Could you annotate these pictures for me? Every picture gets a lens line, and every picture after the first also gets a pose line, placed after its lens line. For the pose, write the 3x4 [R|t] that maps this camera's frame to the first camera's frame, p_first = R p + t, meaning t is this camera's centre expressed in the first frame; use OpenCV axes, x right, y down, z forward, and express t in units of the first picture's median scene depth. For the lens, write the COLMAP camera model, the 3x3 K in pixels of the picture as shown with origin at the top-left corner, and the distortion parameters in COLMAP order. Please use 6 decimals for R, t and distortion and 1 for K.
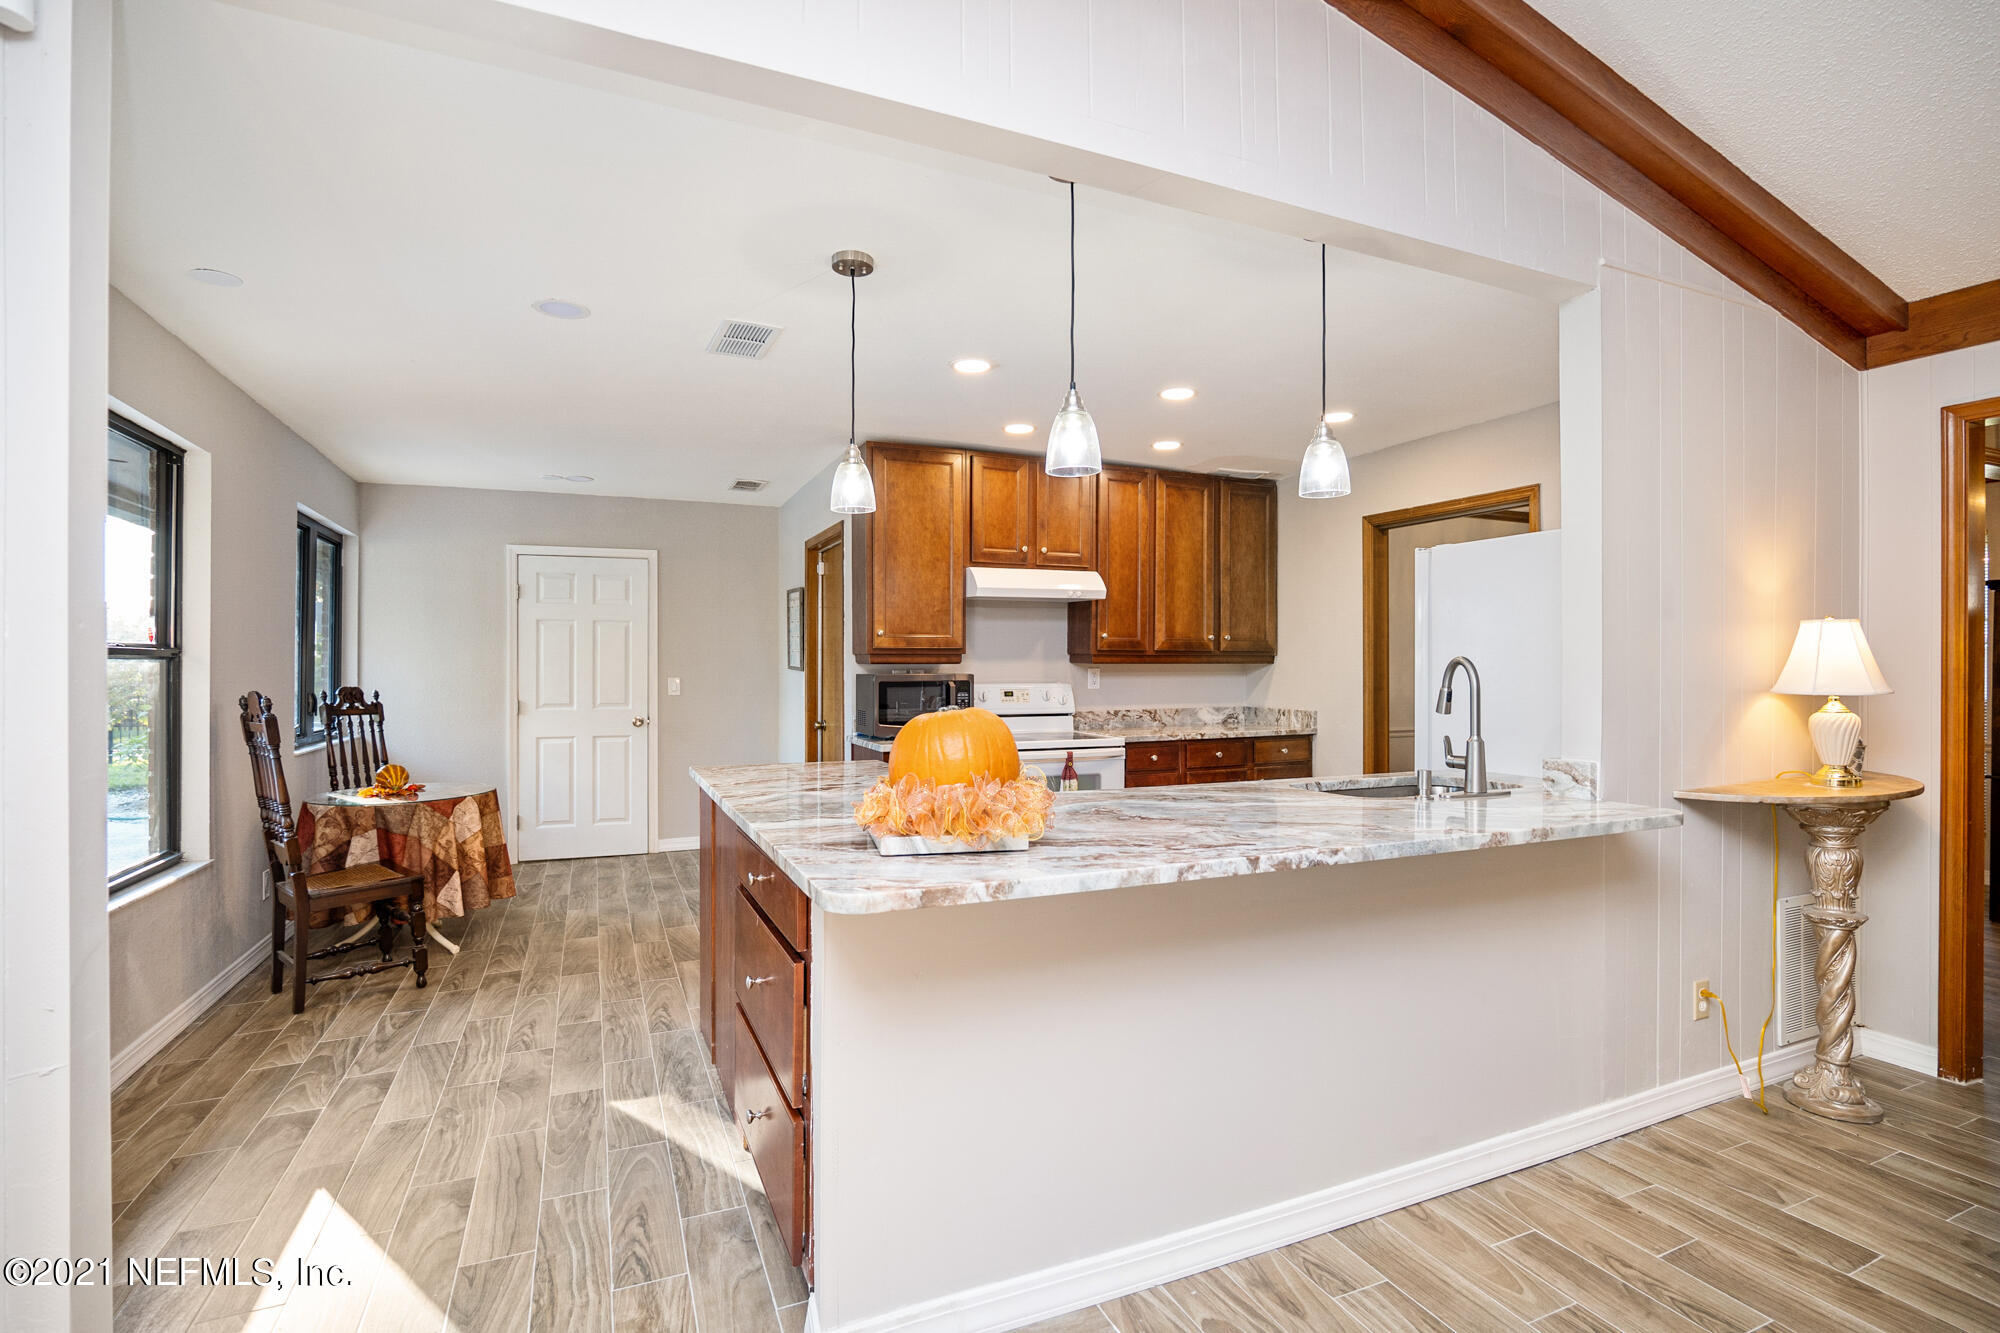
lens RADIAL K [[935.8, 0, 1000.0], [0, 935.8, 666.5], [0, 0, 1]] dist [-0.003547, -0.000108]
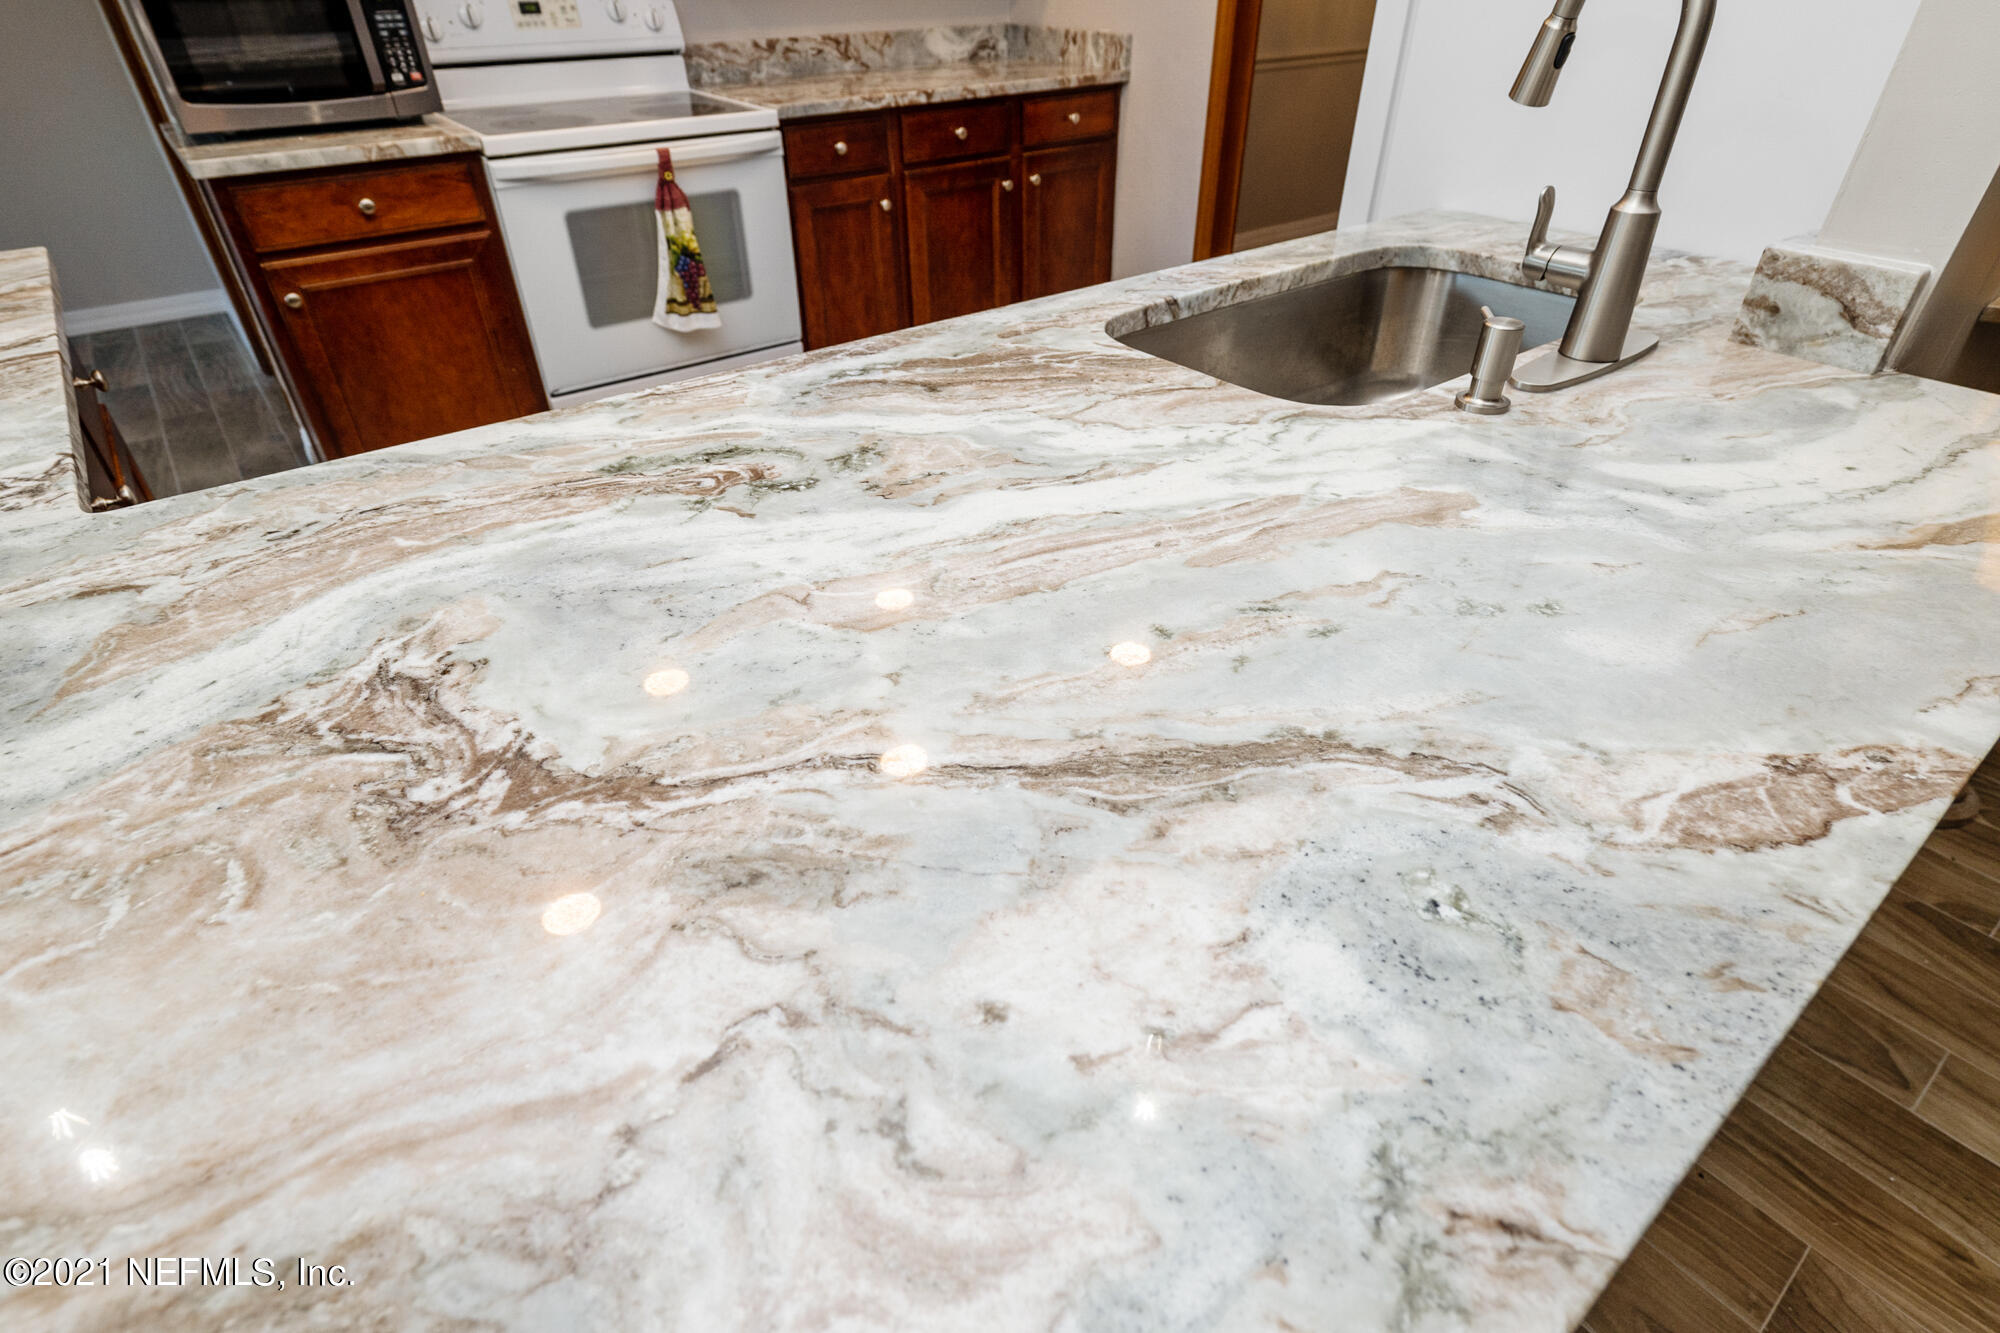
lens RADIAL K [[1045.2, 0, 1000.0], [0, 1045.2, 666.5], [0, 0, 1]] dist [0.006779, 0.000590]
pose [[0.970212, -0.139535, 0.198036, 0.088321], [0.000929, 0.819601, 0.572934, -0.001860], [-0.242255, -0.555683, 0.795317, 0.321063]]
